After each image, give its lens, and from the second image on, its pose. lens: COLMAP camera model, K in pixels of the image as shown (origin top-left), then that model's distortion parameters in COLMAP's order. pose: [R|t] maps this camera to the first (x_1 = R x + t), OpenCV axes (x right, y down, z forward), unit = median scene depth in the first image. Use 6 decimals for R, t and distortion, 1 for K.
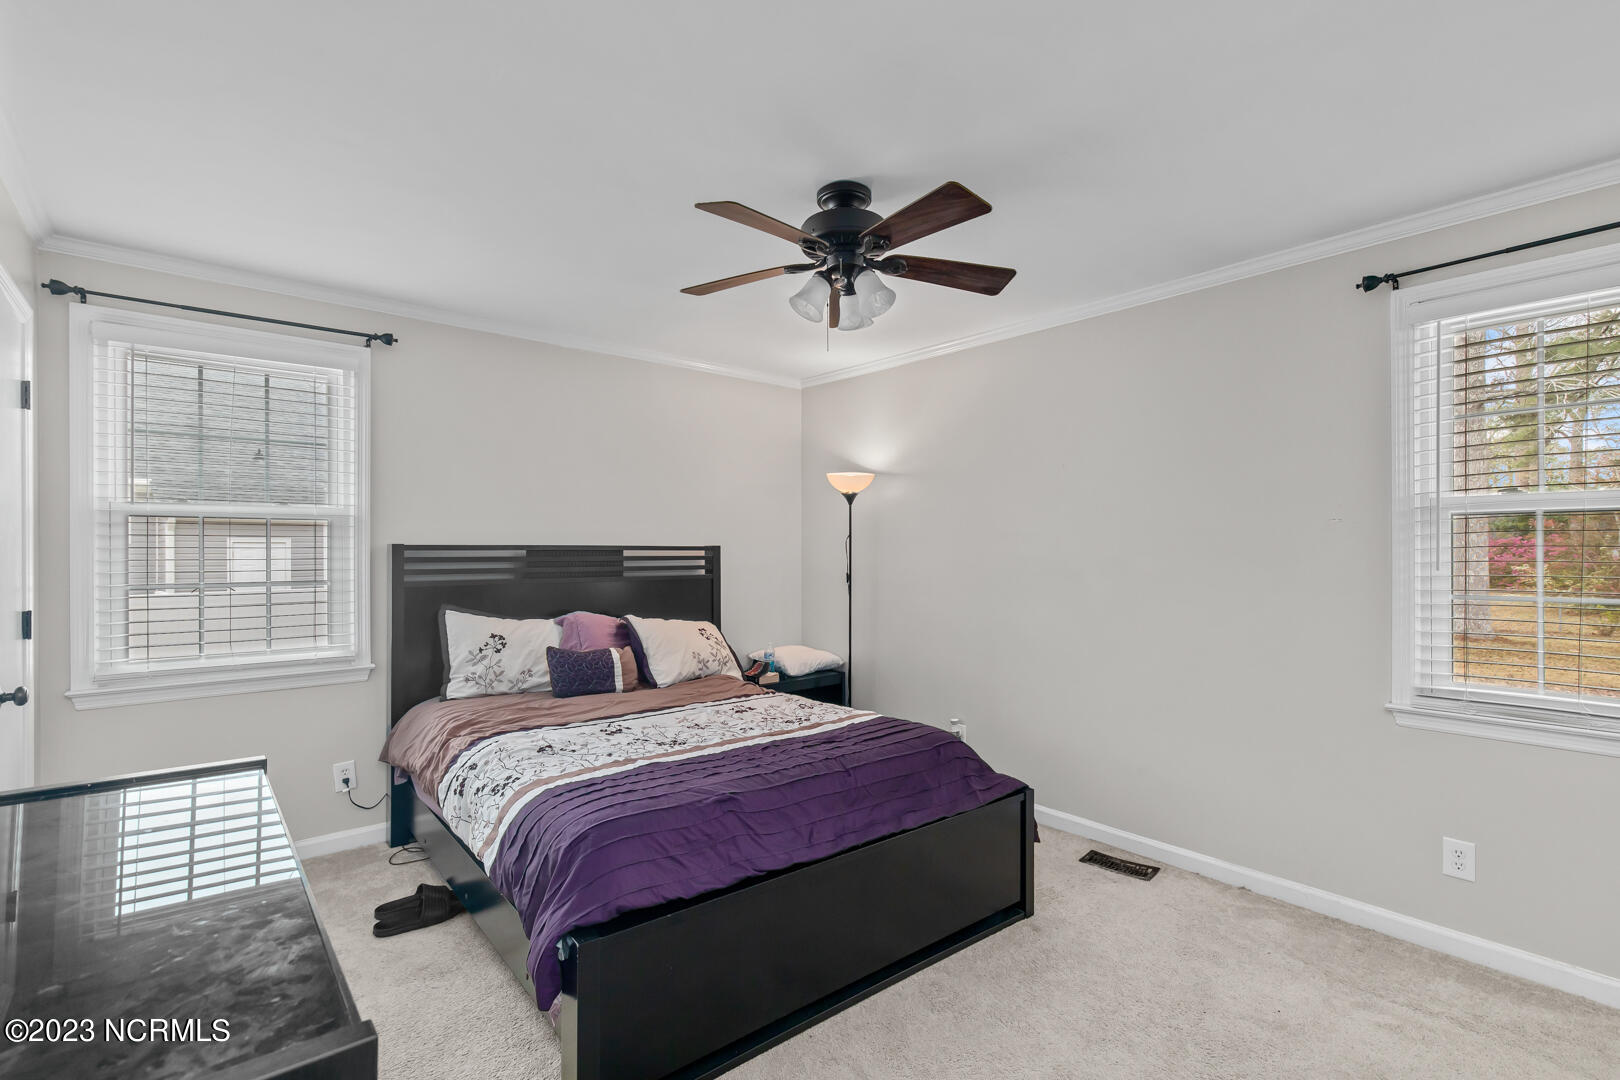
lens RADIAL K [[745.8, 0, 844.4], [0, 745.8, 553.5], [0, 0, 1]] dist [0.002253, 0.000053]
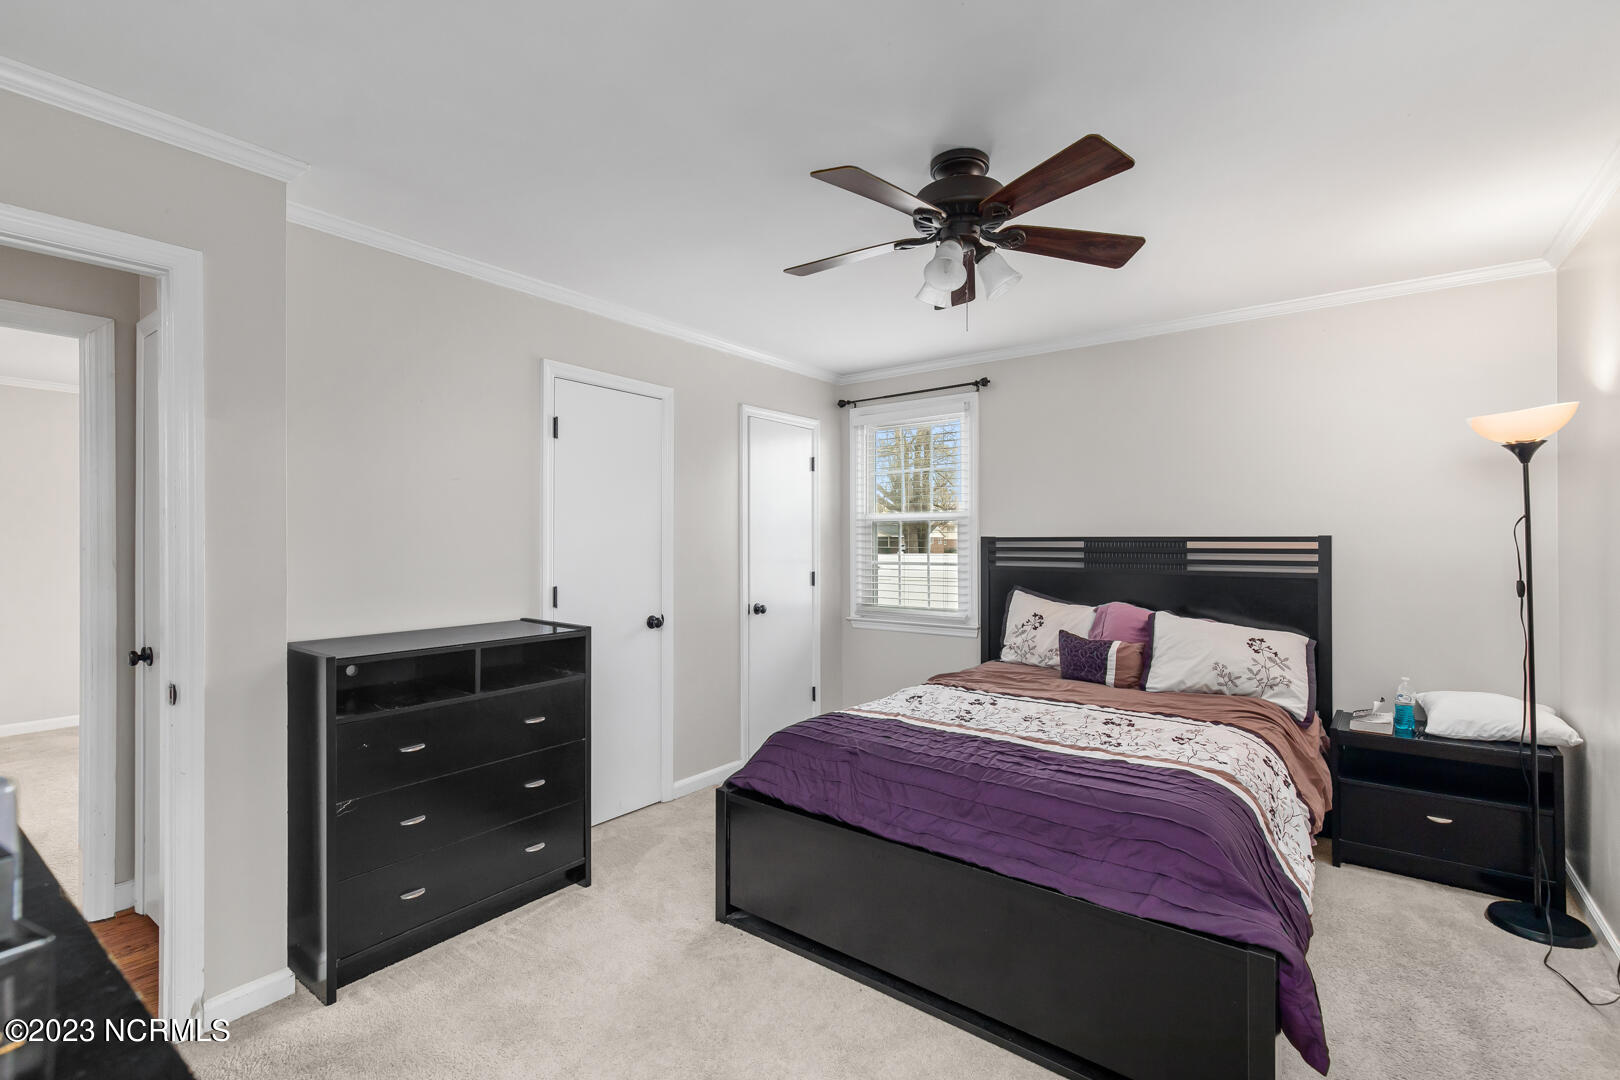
lens RADIAL K [[745.8, 0, 810.2], [0, 745.8, 538.7], [0, 0, 1]] dist [0.002253, 0.000053]
pose [[0.180310, -0.004038, -0.983602, 0.626885], [-0.004496, 0.999978, -0.004930, -0.001537], [0.983600, 0.005311, 0.180288, 0.455298]]
